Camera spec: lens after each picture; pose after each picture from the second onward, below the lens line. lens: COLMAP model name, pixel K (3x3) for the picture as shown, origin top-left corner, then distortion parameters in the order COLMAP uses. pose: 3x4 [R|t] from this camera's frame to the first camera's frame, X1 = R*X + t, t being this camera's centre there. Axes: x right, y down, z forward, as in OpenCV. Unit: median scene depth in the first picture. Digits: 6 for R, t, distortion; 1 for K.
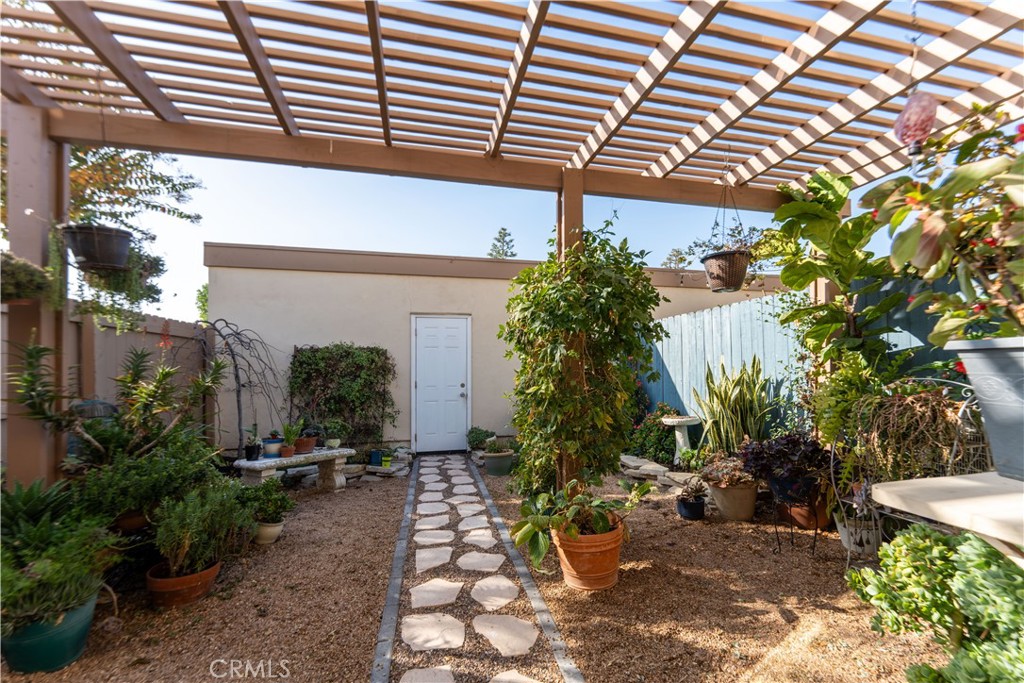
lens RADIAL K [[417.4, 0, 513.0], [0, 417.4, 361.8], [0, 0, 1]] dist [0.005424, -0.000654]
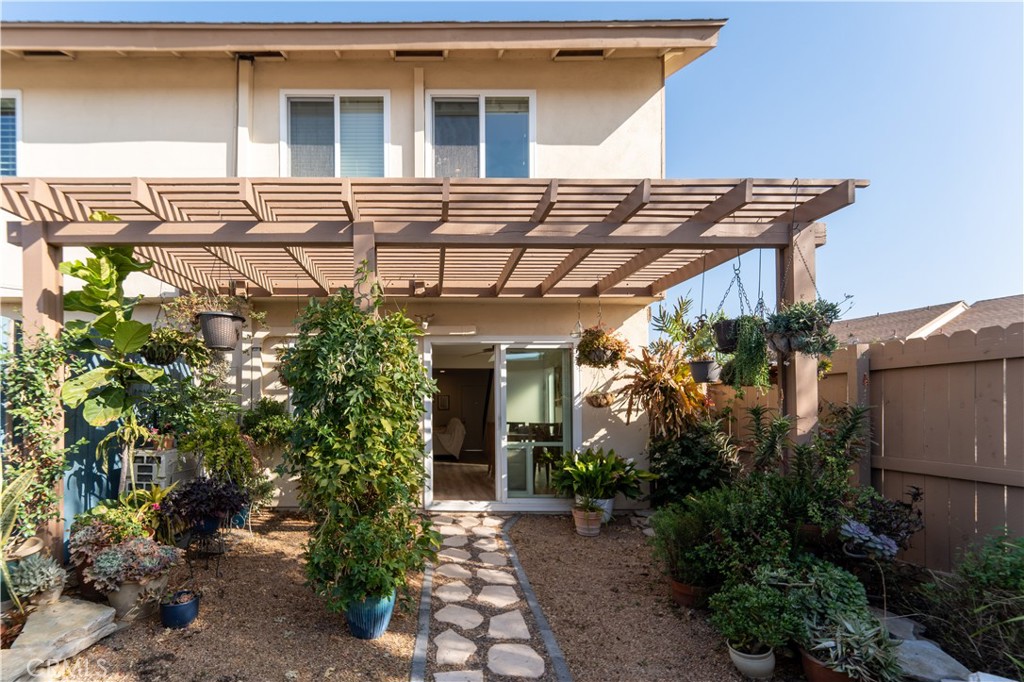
lens RADIAL K [[448.2, 0, 423.8], [0, 448.2, 412.8], [0, 0, 1]] dist [0.002503, 0.000126]
pose [[-0.969402, 0.001807, 0.245471, -0.213085], [0.000020, 0.999973, -0.007283, -0.013373], [-0.245478, -0.007056, -0.969377, 1.702839]]
